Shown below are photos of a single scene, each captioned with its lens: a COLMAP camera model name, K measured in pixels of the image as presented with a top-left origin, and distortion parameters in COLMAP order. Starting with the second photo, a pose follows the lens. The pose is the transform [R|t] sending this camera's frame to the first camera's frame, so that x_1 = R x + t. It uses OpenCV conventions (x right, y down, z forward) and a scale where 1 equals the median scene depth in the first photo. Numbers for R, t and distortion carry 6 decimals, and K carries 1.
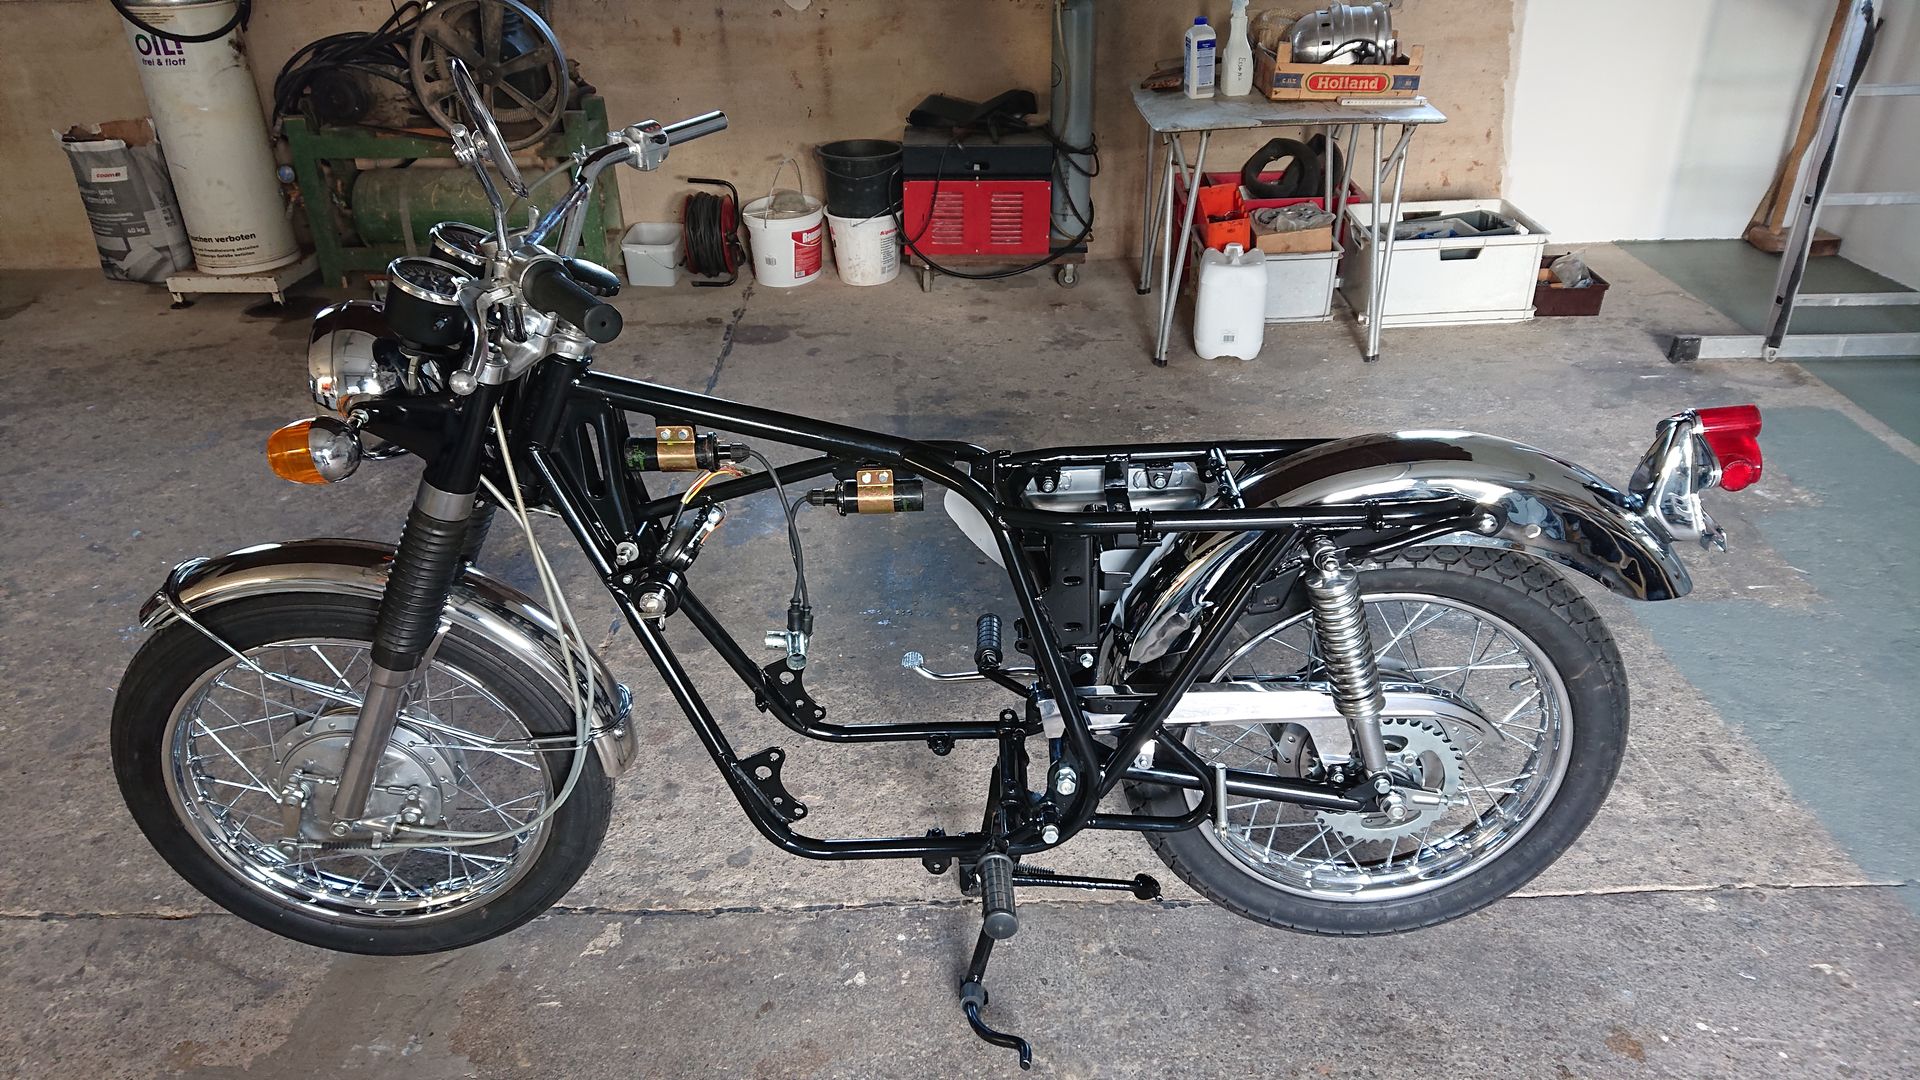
lens RADIAL K [[1259.2, 0, 960.0], [0, 1259.2, 540.0], [0, 0, 1]] dist [0.170906, -0.241895]
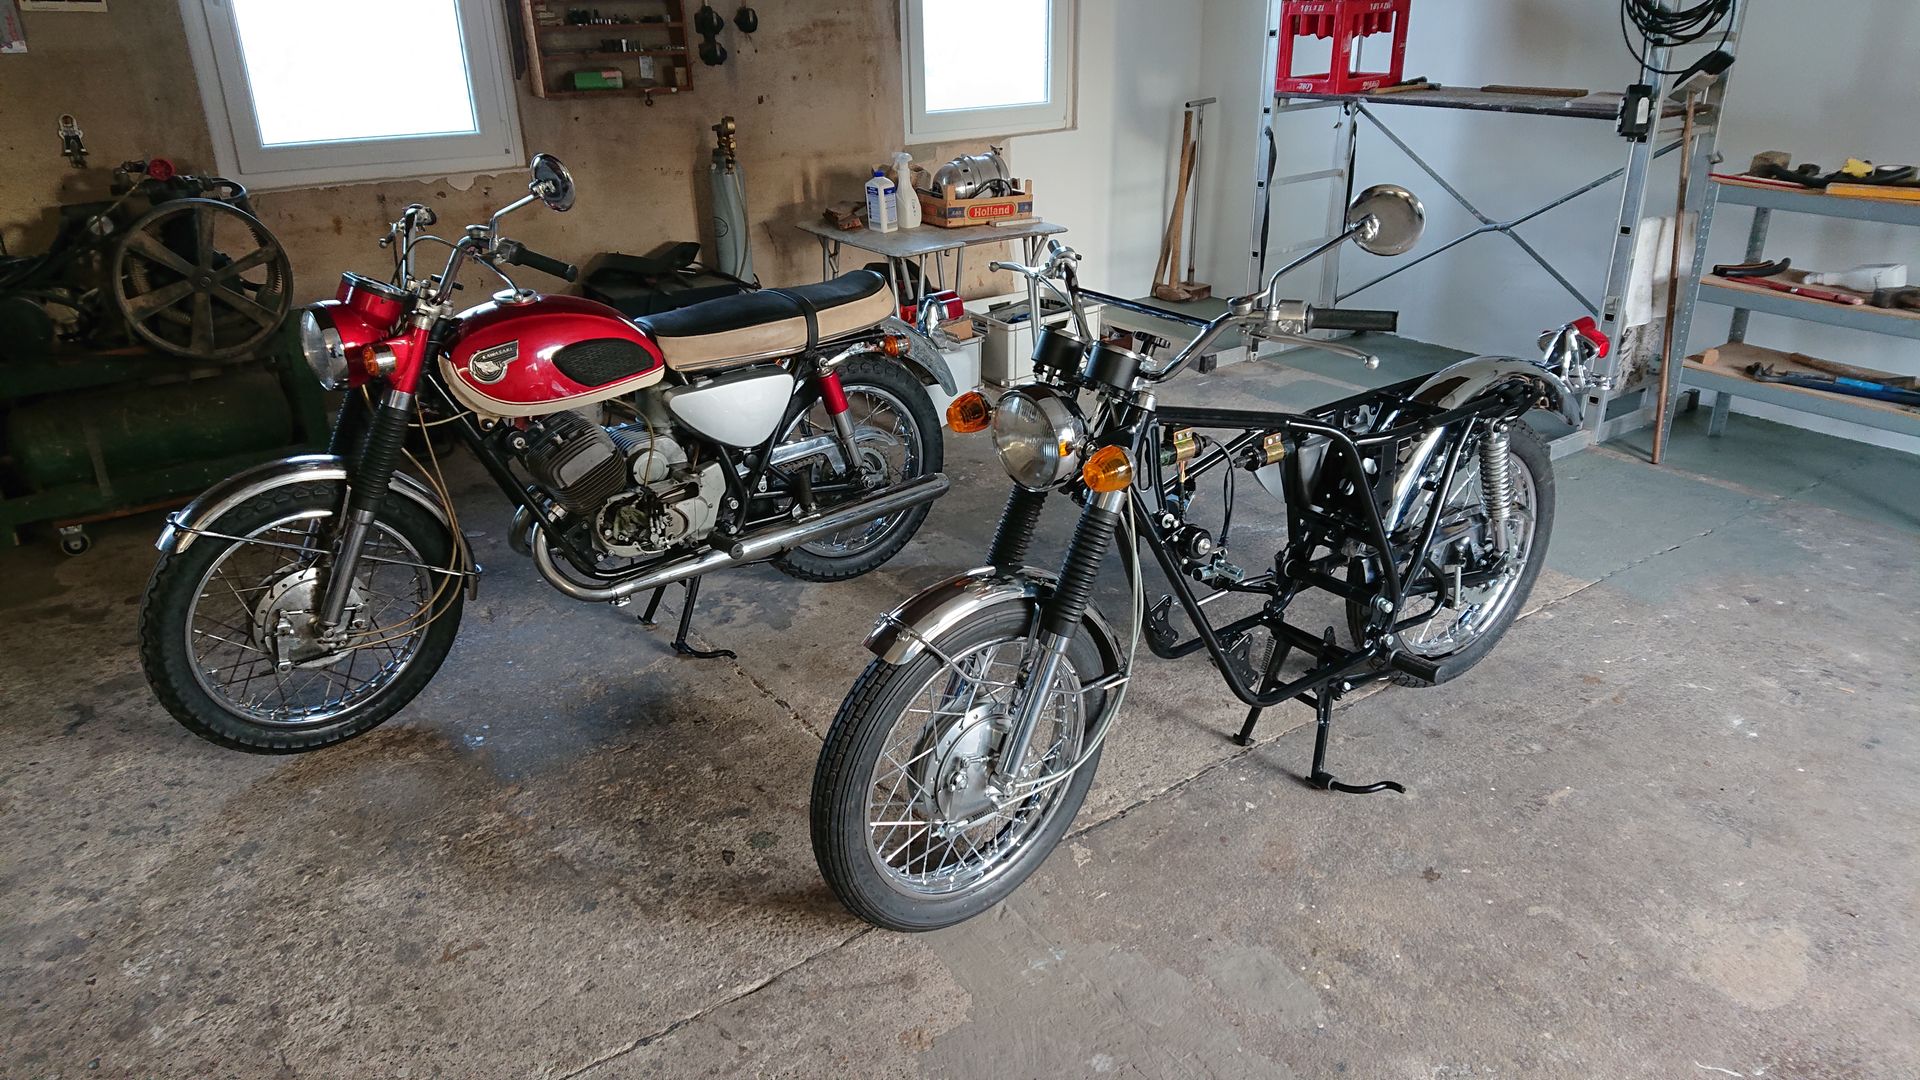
lens RADIAL K [[1259.2, 0, 960.0], [0, 1259.2, 540.0], [0, 0, 1]] dist [0.170906, -0.241895]
pose [[0.812782, -0.227362, 0.536370, -1.164556], [0.283098, 0.958826, -0.022552, -0.003590], [-0.509157, 0.170175, 0.843682, -0.115184]]
